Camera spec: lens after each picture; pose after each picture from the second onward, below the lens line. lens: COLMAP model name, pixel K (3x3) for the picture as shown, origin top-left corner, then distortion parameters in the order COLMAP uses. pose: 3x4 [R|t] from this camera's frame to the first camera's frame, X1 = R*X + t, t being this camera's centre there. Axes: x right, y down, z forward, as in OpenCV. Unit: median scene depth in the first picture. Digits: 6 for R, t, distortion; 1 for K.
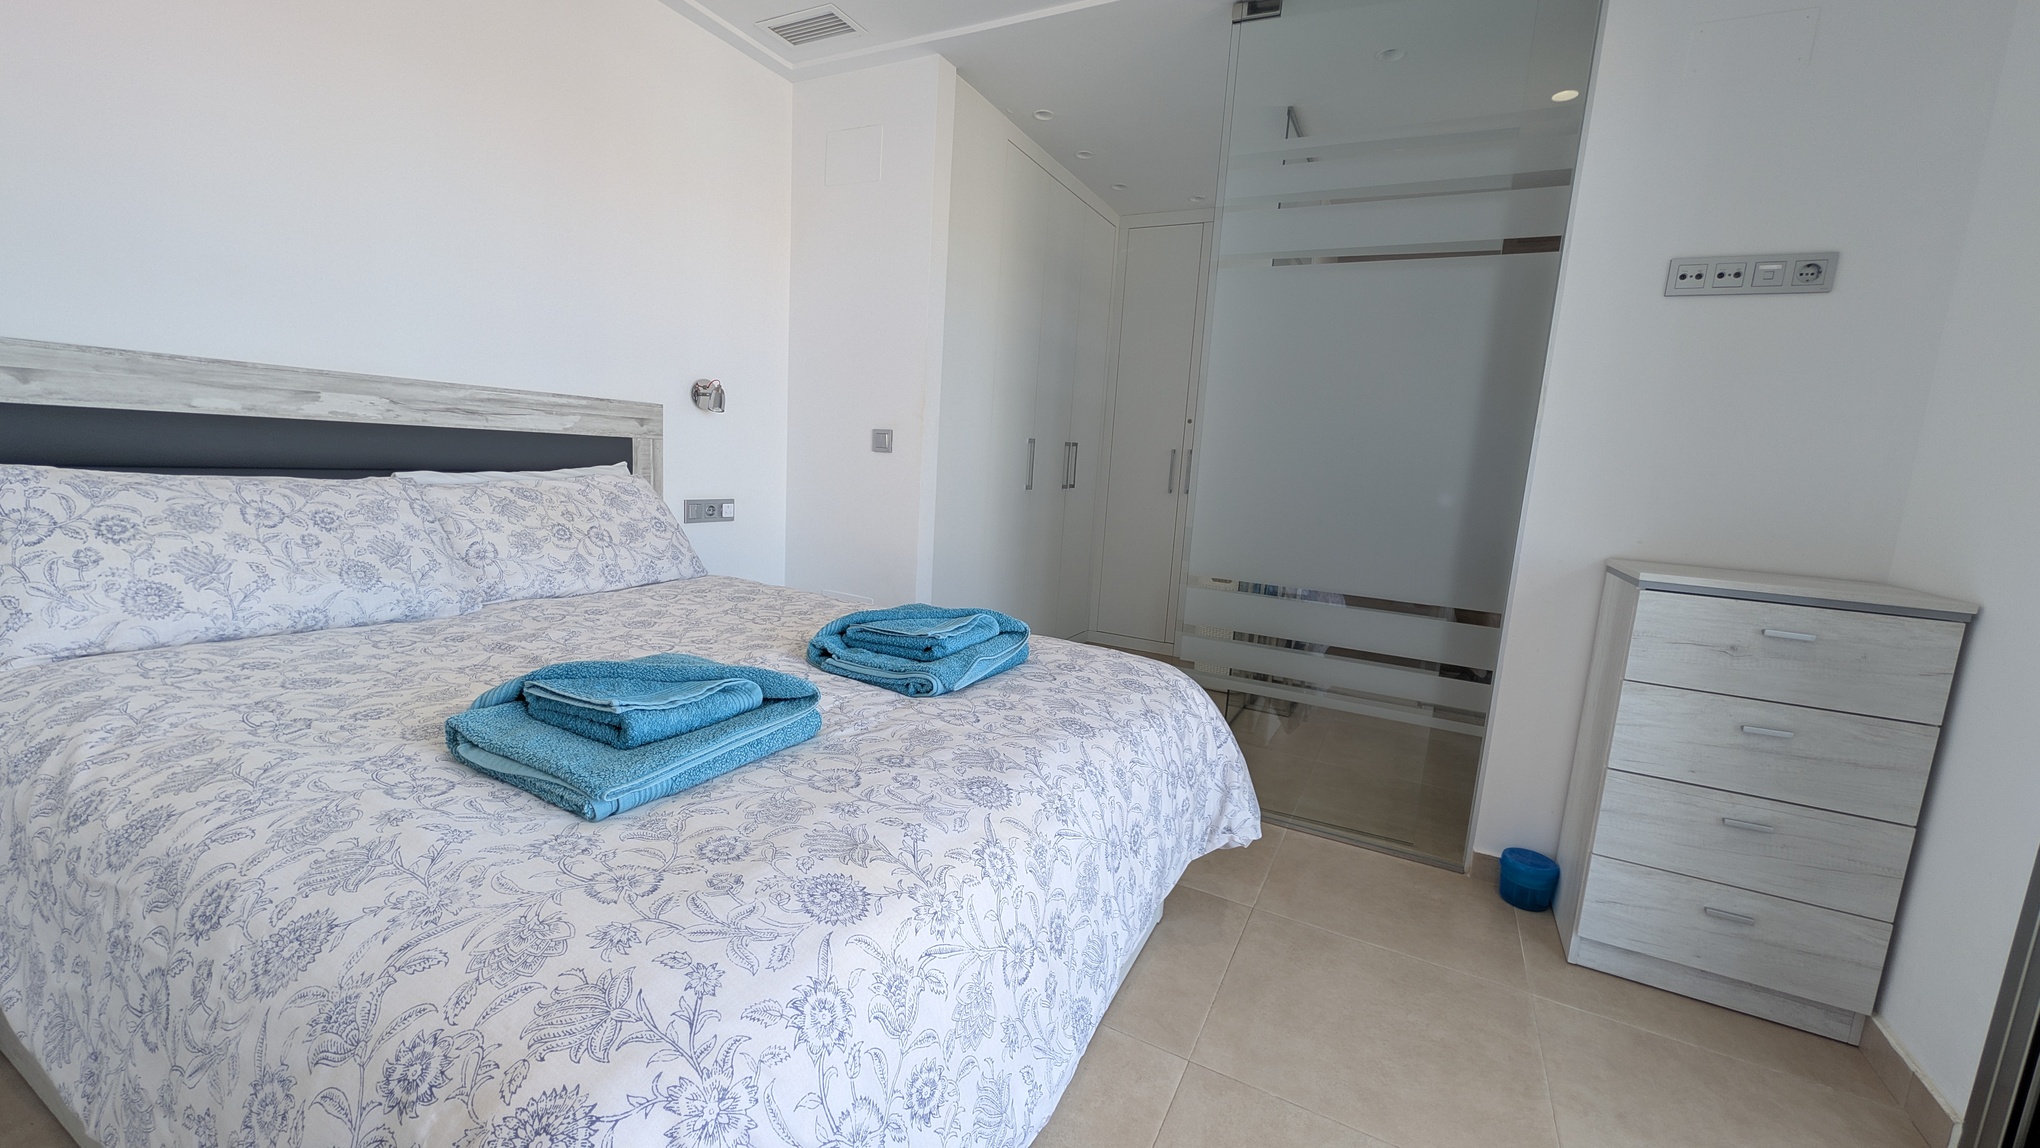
lens RADIAL K [[783.5, 0, 1014.6], [0, 783.5, 575.6], [0, 0, 1]] dist [0.001476, 0.000128]
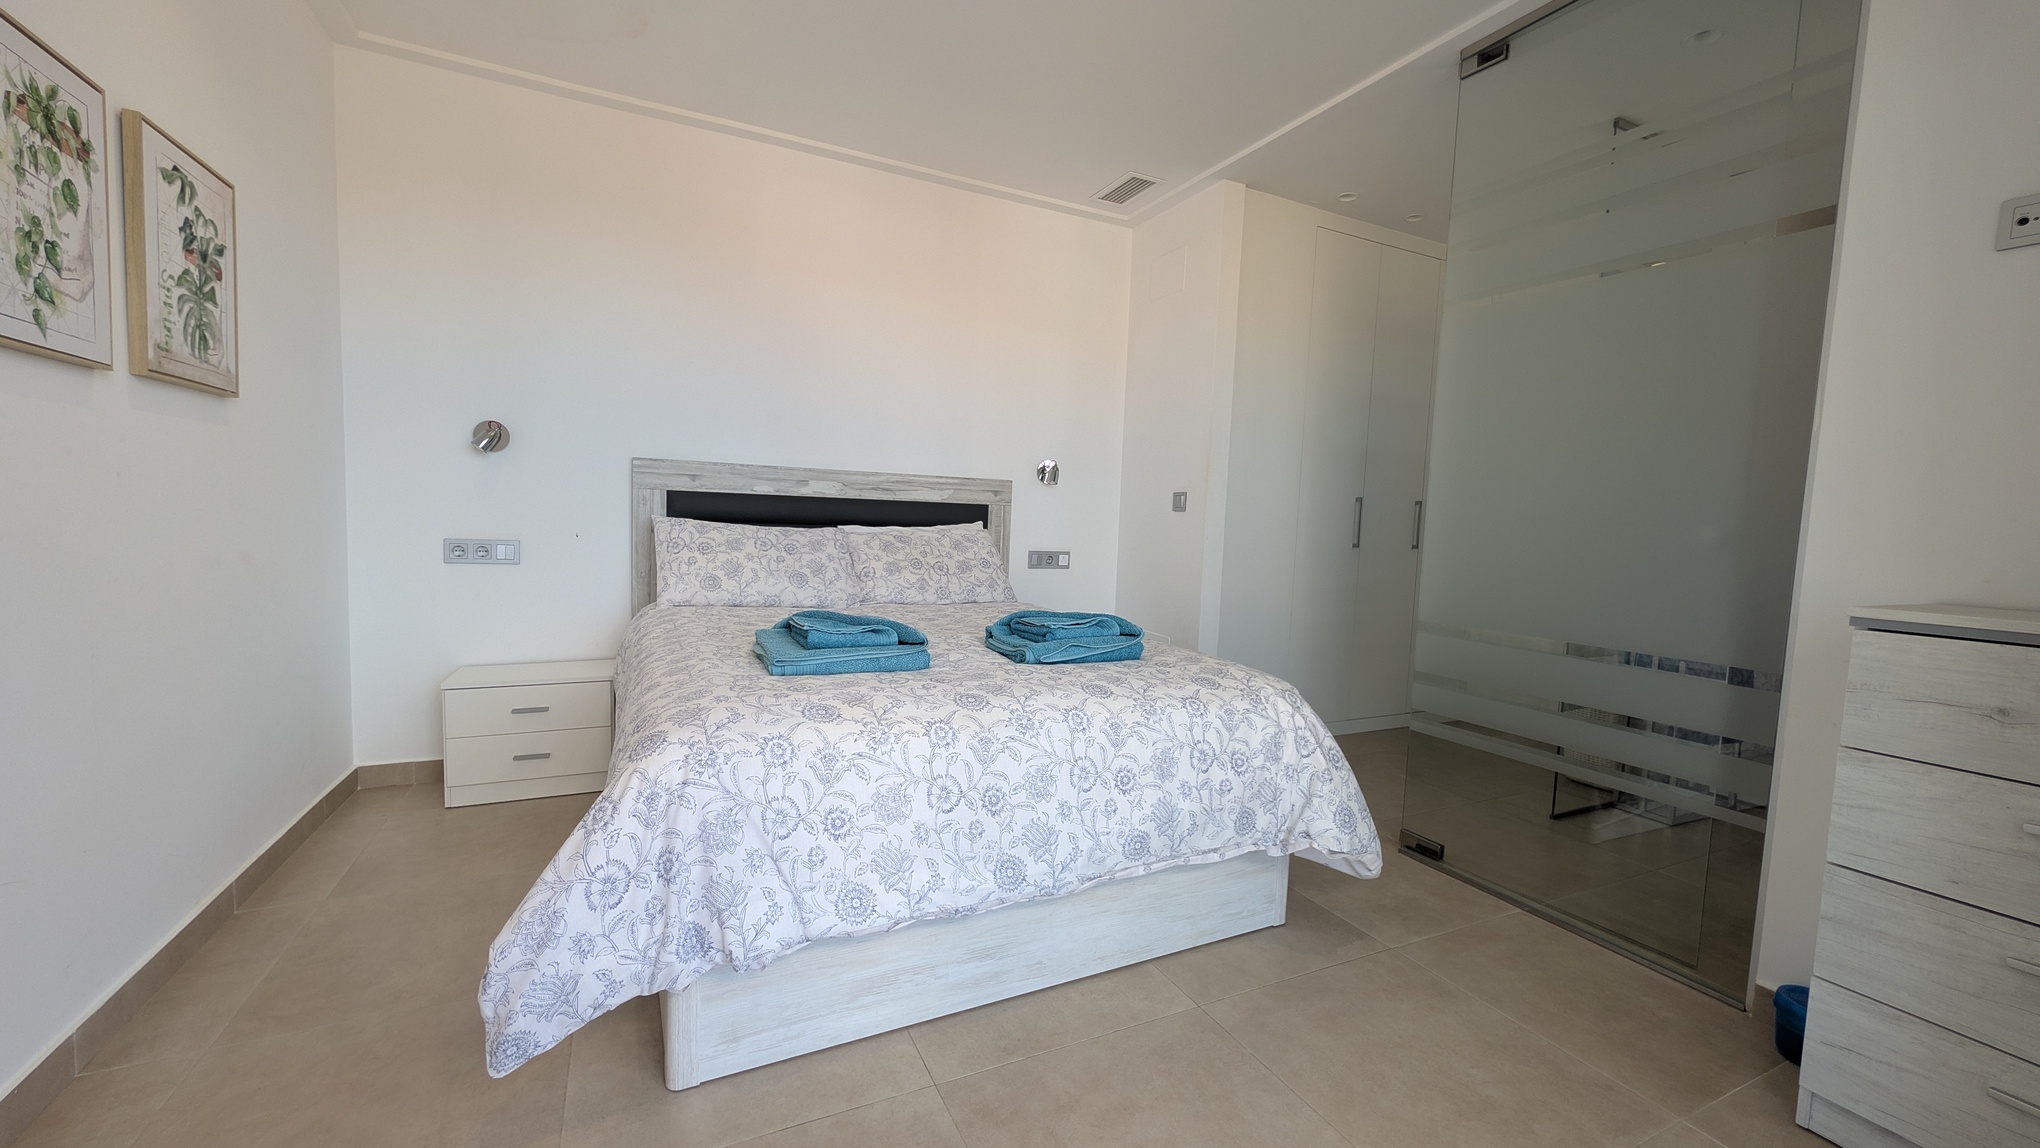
lens RADIAL K [[783.5, 0, 1014.6], [0, 783.5, 575.6], [0, 0, 1]] dist [0.001476, 0.000128]
pose [[0.804671, 0.014531, -0.593543, 0.573763], [-0.078627, 0.993503, -0.082272, 0.092978], [0.588491, 0.112871, 0.800586, -0.122889]]
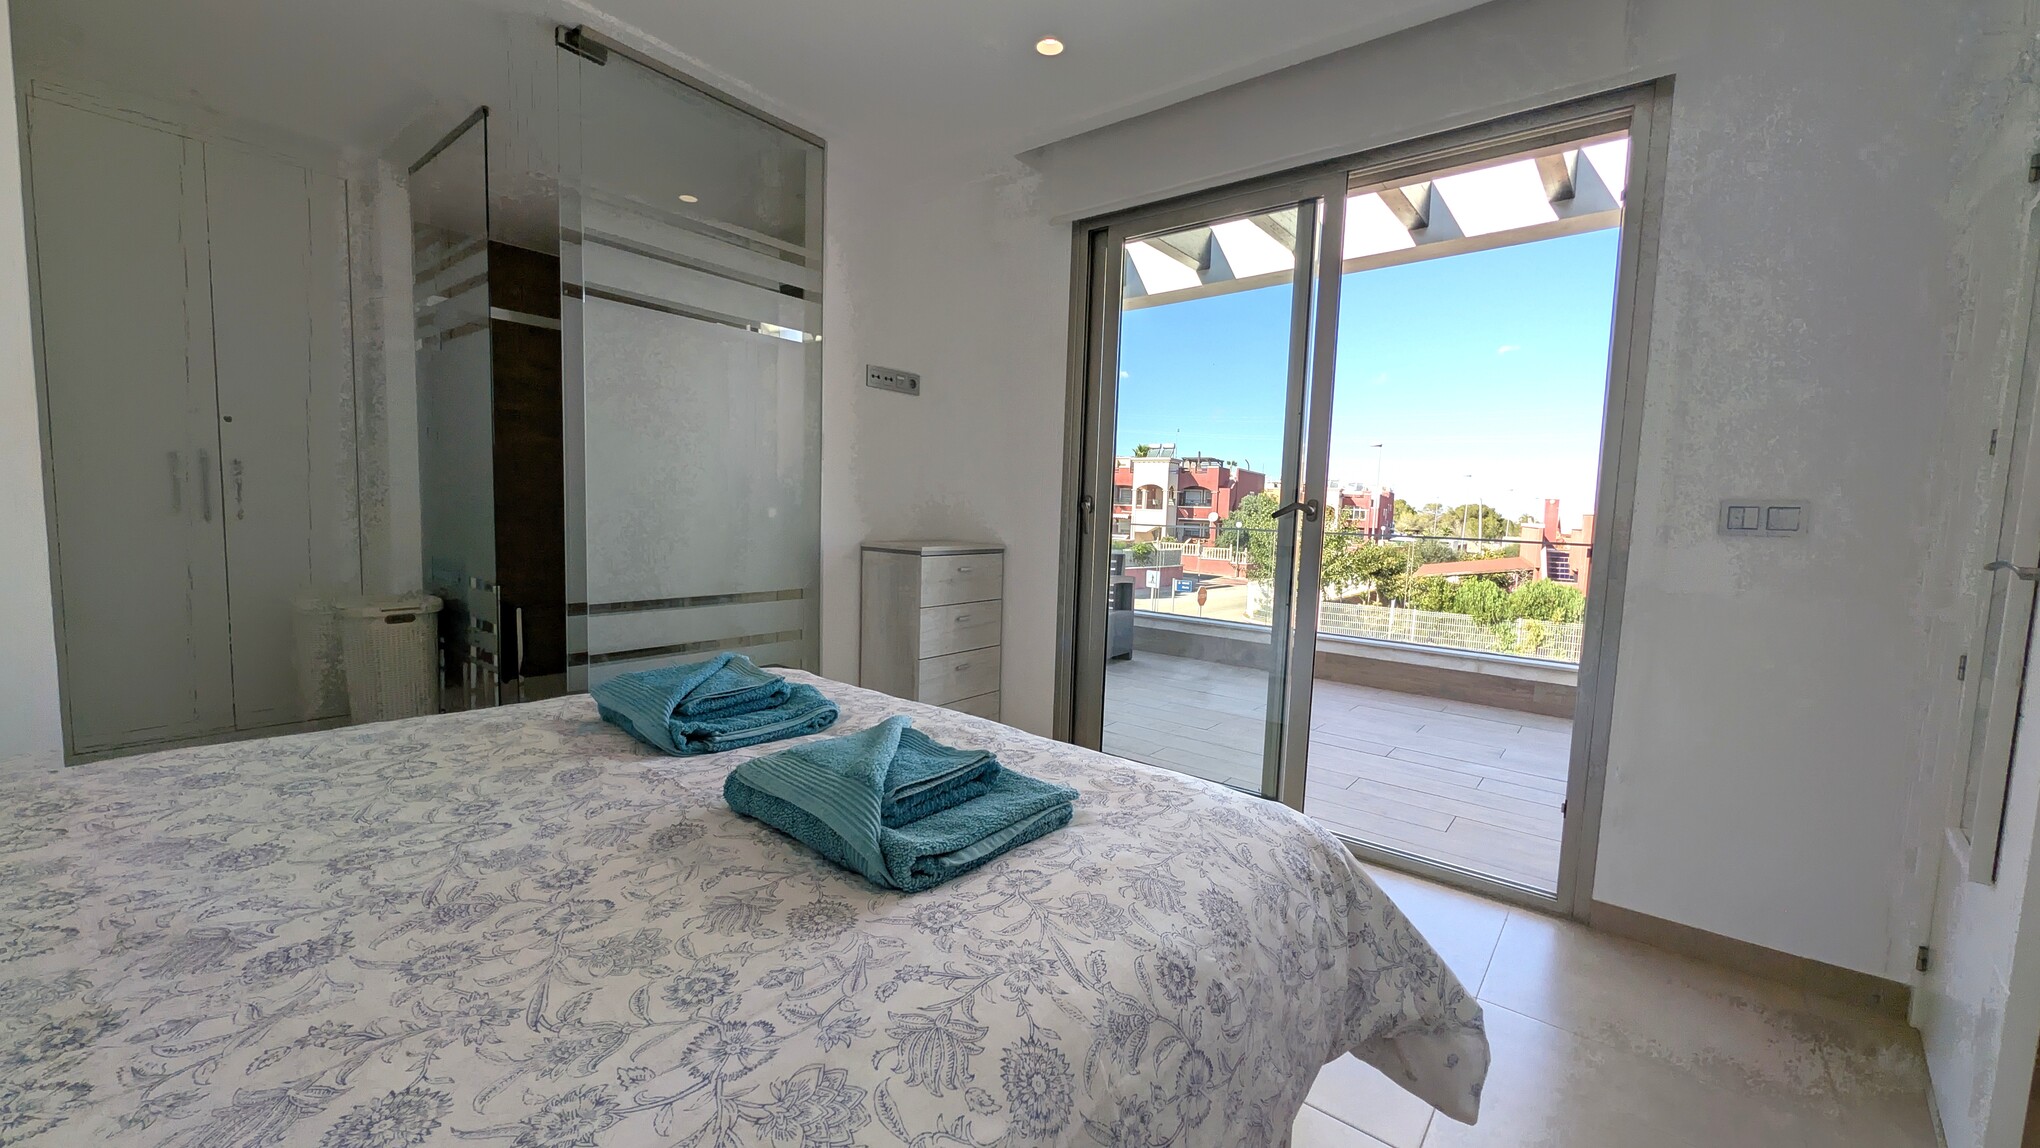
lens RADIAL K [[783.5, 0, 1014.6], [0, 783.5, 575.6], [0, 0, 1]] dist [0.001476, 0.000128]
pose [[0.198754, -0.142009, 0.969706, -0.885006], [0.128823, 0.984647, 0.117793, -0.119964], [-0.971546, 0.101509, 0.213997, 0.402879]]
